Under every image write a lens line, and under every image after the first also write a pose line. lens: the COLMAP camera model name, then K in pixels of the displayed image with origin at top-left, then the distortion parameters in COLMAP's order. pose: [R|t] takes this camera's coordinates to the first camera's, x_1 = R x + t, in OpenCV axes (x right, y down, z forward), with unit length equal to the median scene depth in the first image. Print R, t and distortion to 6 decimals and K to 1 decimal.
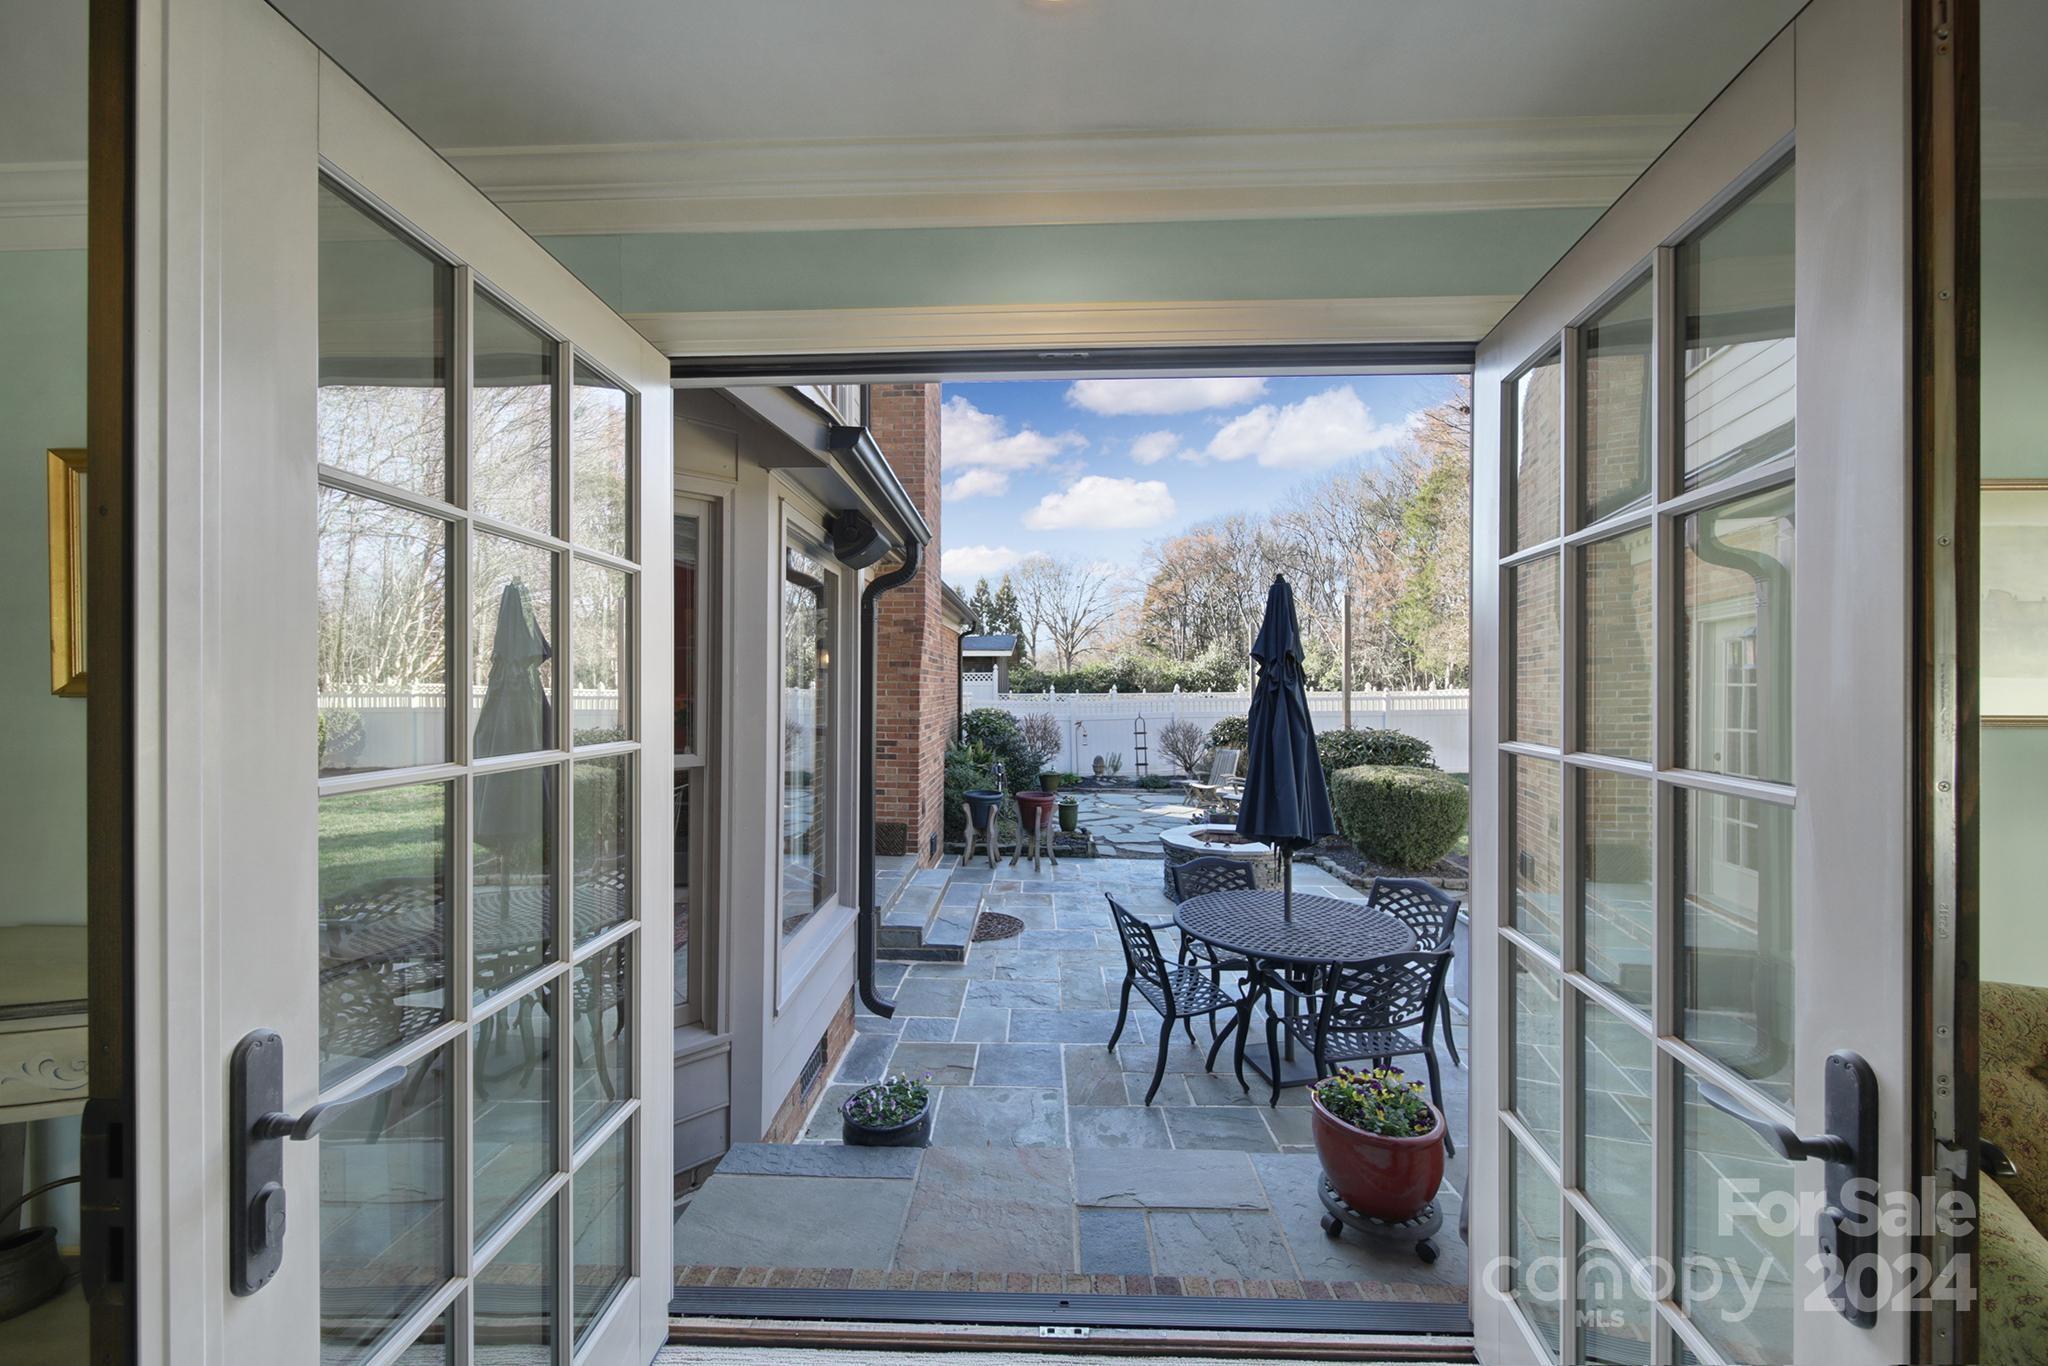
lens RADIAL K [[724.2, 0, 1019.0], [0, 724.2, 689.2], [0, 0, 1]] dist [0.001205, -0.000186]
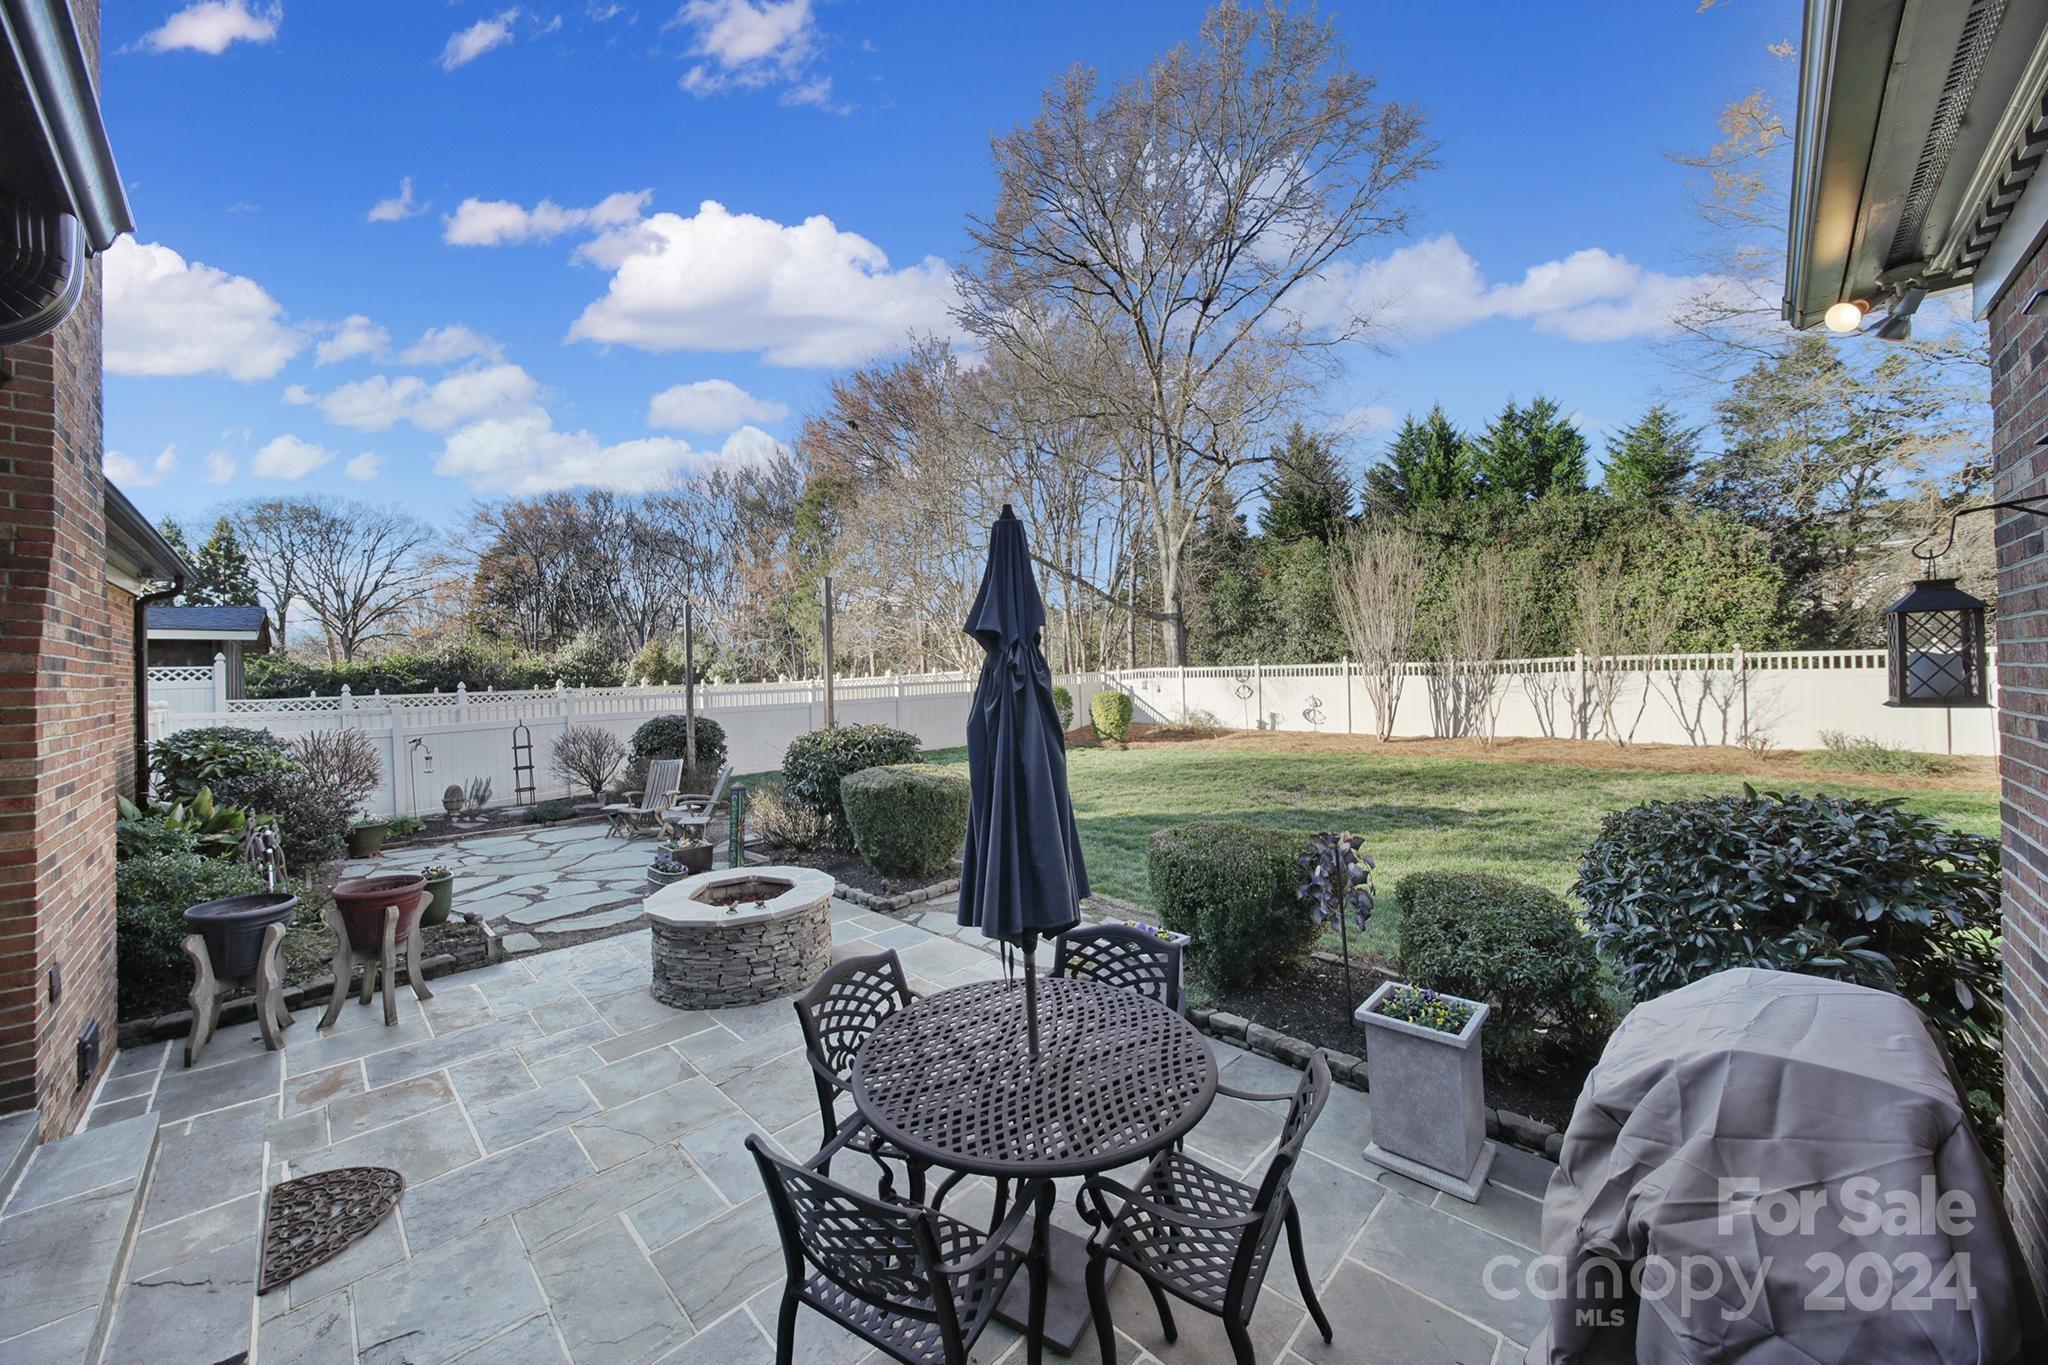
lens RADIAL K [[721.9, 0, 1013.7], [0, 721.9, 668.3], [0, 0, 1]] dist [0.000893, -0.000501]
pose [[0.686384, -0.008021, 0.727195, -0.034054], [0.020997, 0.999741, -0.008791, -0.003868], [-0.726936, 0.021303, 0.686375, 0.195365]]
